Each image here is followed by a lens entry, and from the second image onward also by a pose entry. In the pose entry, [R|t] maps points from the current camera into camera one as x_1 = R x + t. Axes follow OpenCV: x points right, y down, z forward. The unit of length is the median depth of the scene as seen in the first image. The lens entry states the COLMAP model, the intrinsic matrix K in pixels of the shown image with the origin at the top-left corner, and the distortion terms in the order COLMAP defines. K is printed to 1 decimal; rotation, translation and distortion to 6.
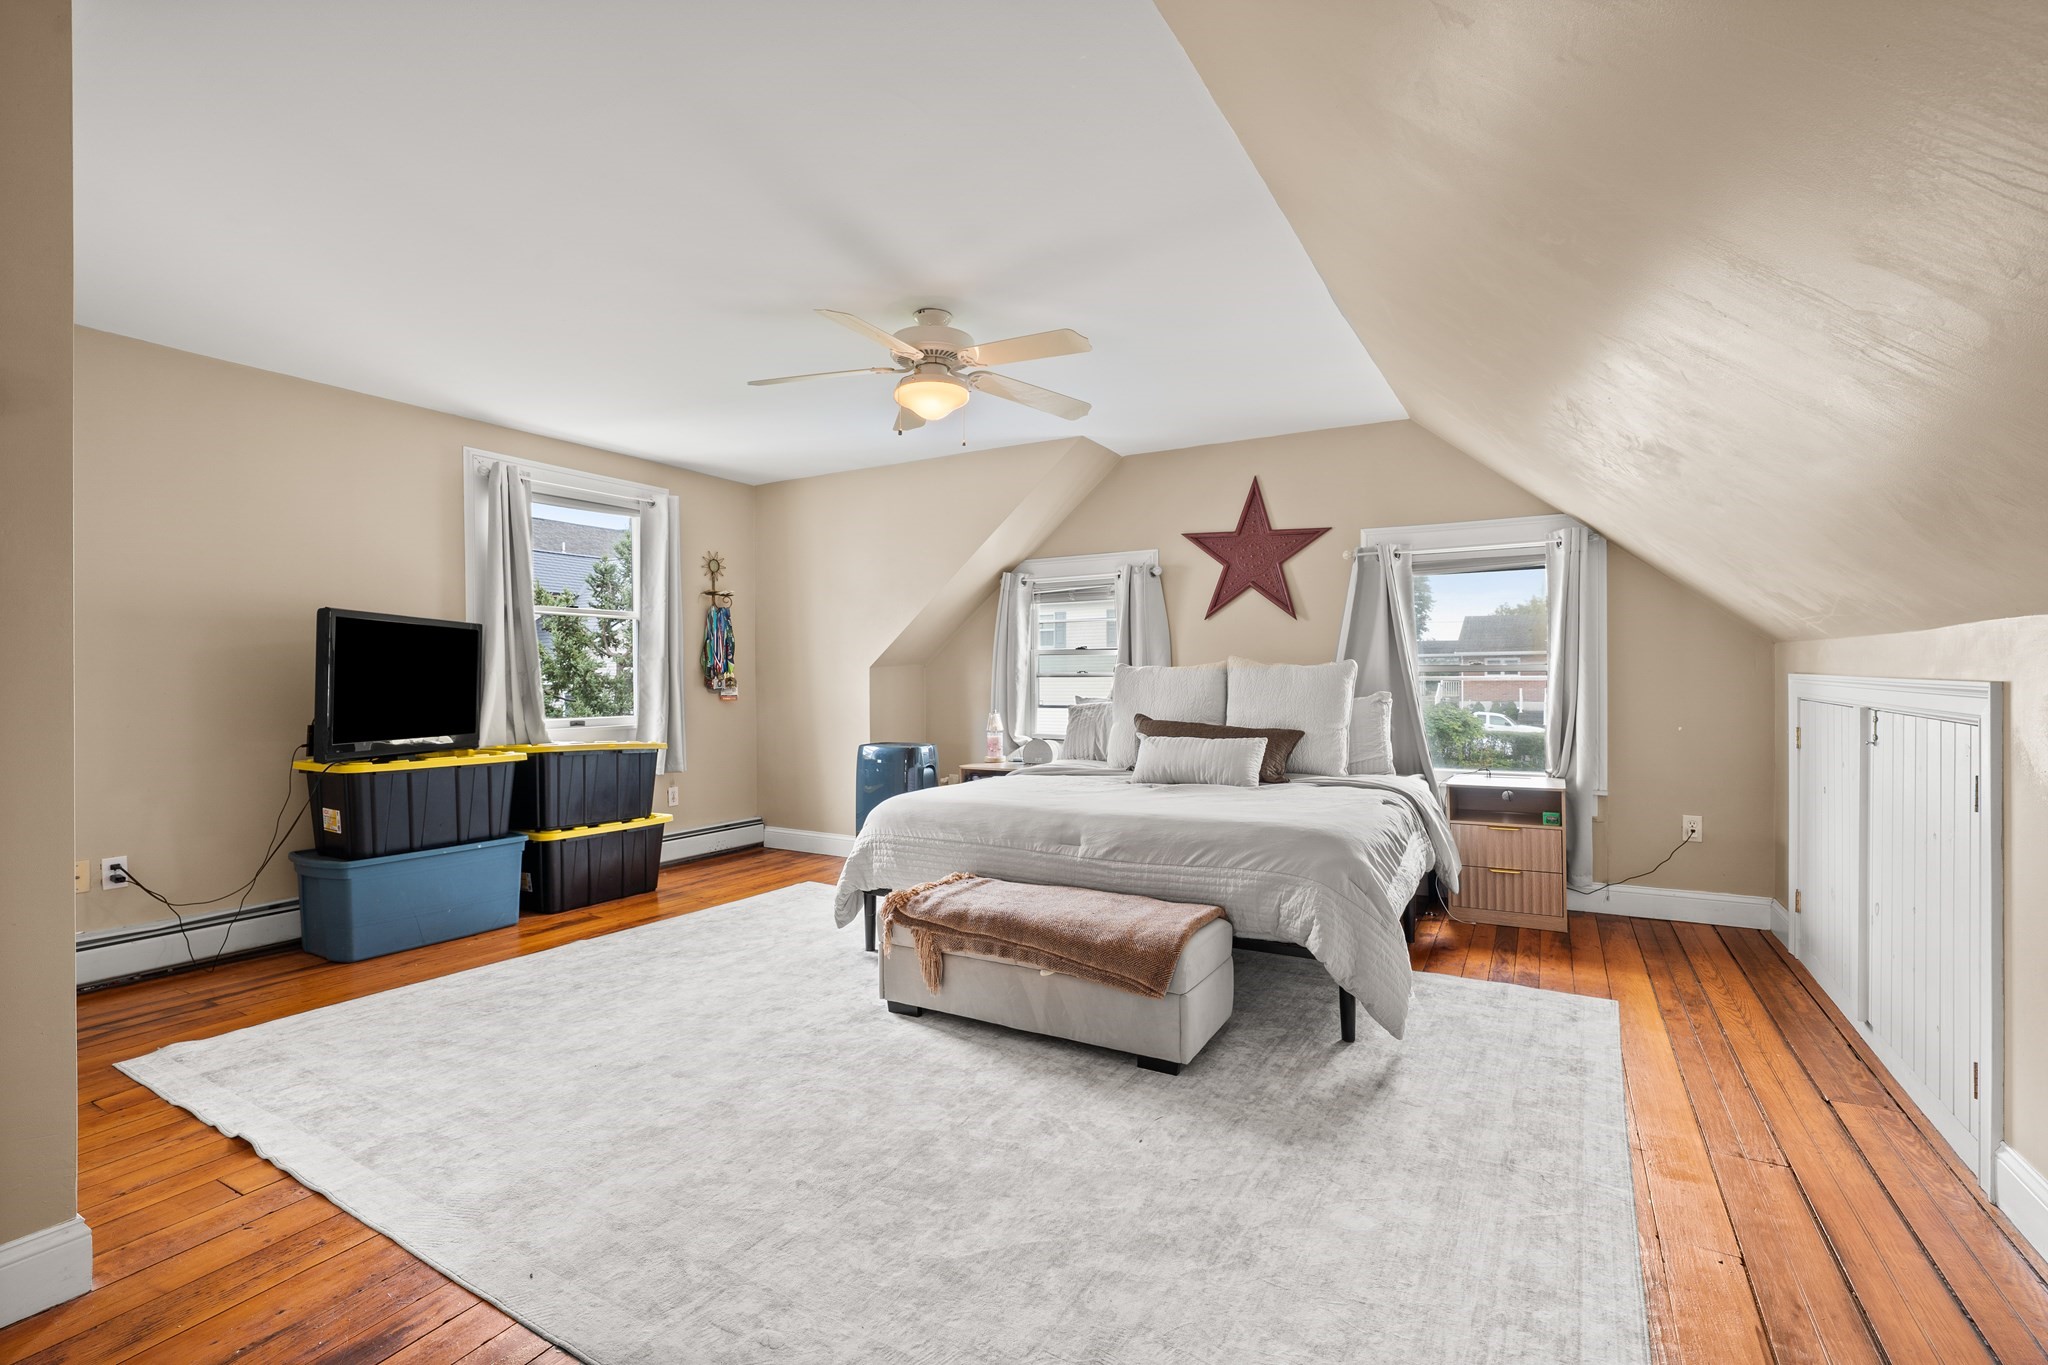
lens RADIAL K [[913.4, 0, 1015.7], [0, 913.4, 669.7], [0, 0, 1]] dist [0.000704, -0.000131]
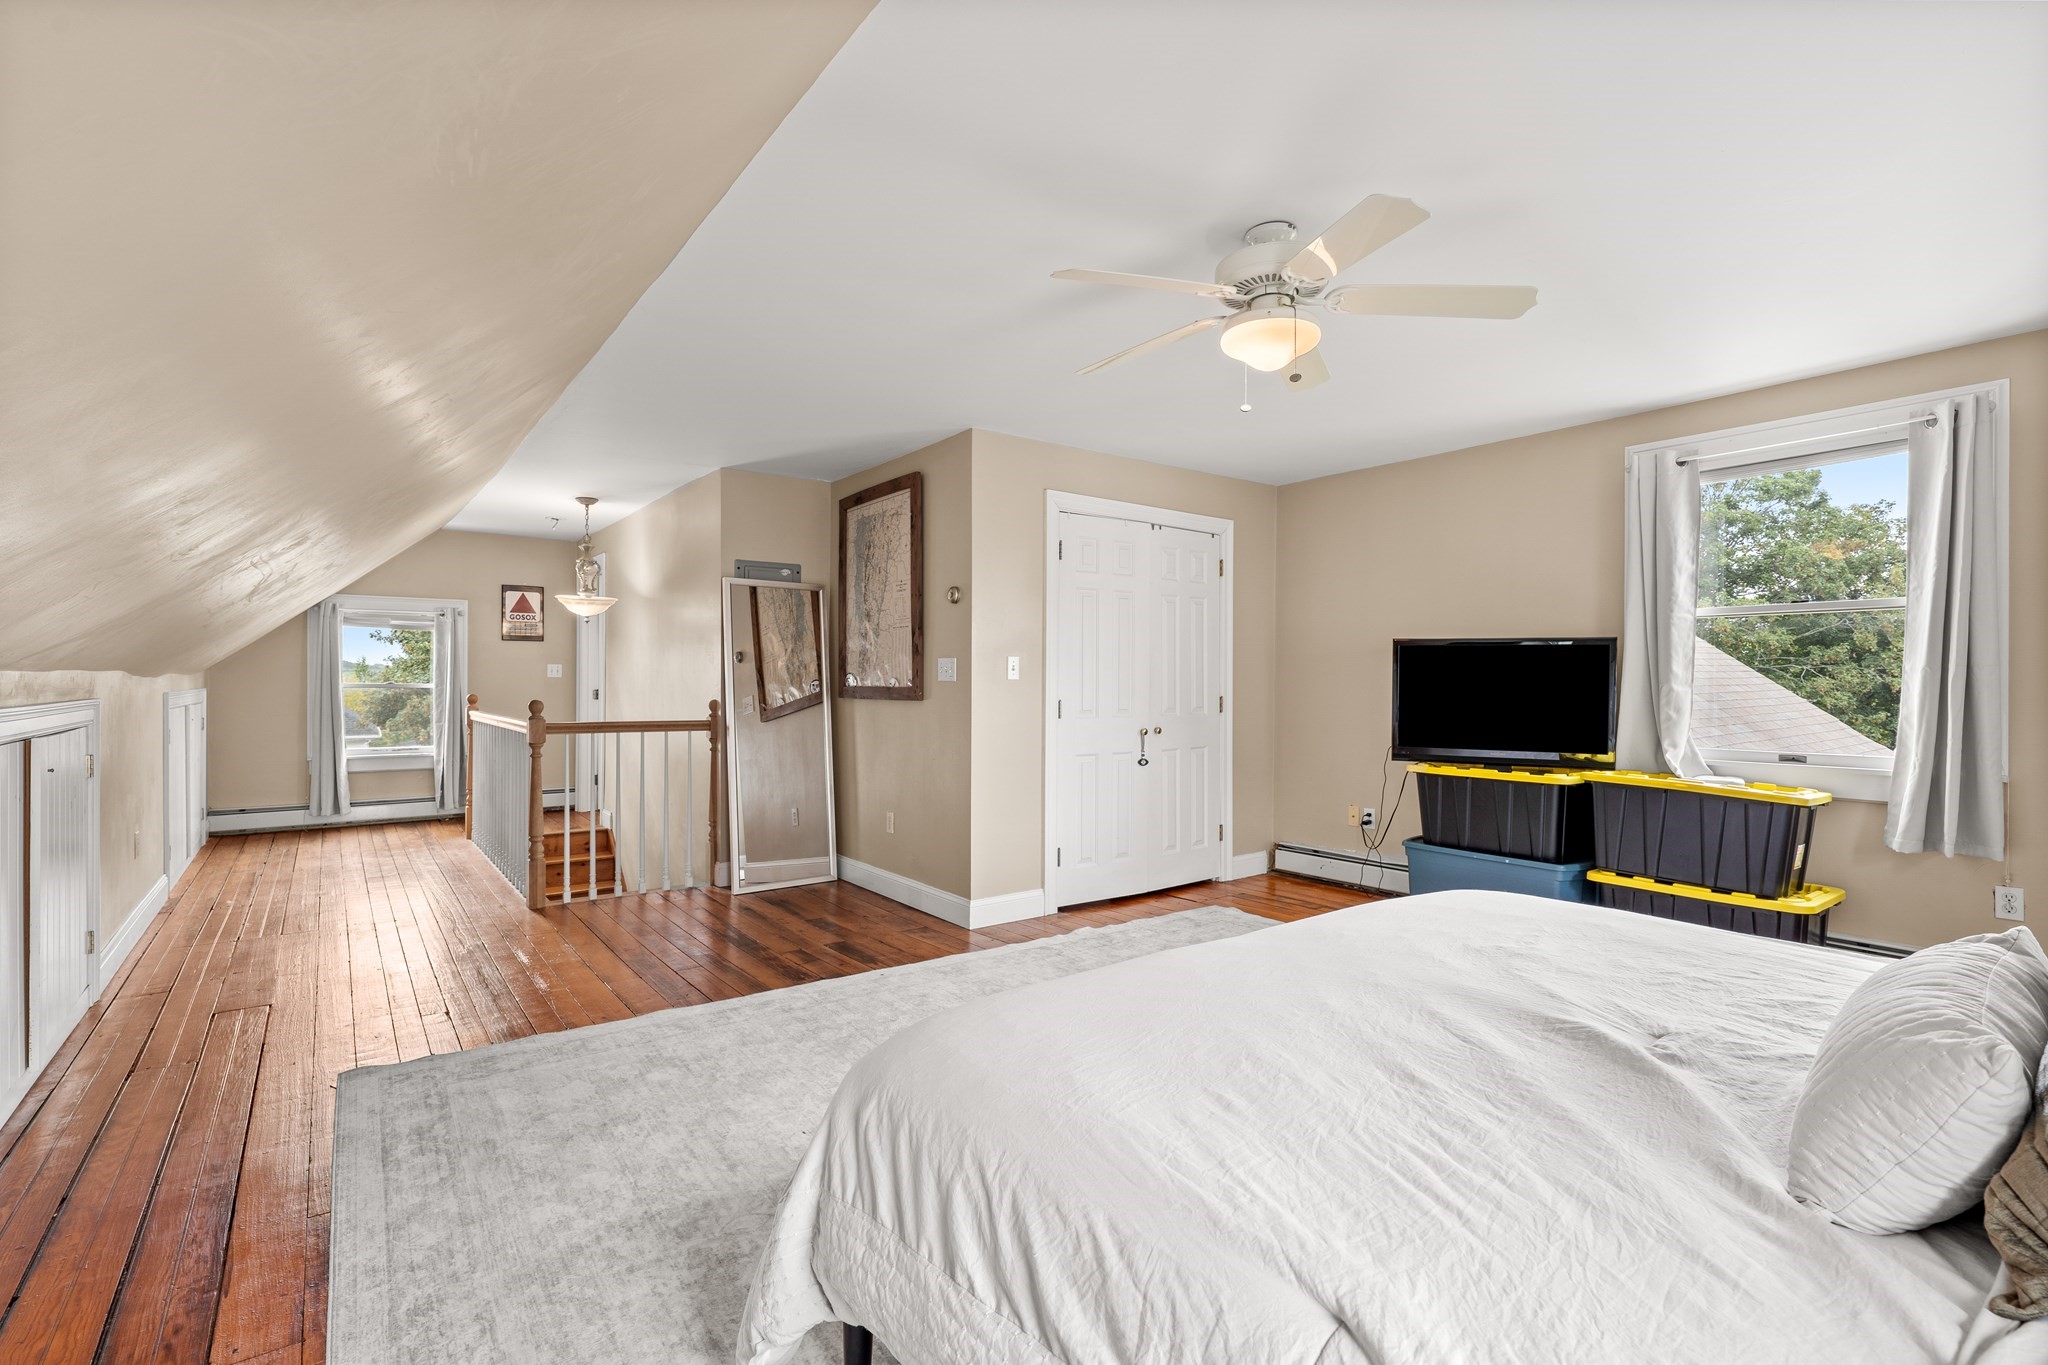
lens RADIAL K [[913.4, 0, 1015.7], [0, 913.4, 669.7], [0, 0, 1]] dist [0.000704, -0.000131]
pose [[-0.378784, -0.010272, -0.925428, 0.633591], [0.007816, 0.999867, -0.014297, -0.010784], [0.925452, -0.012649, -0.378653, 0.992658]]
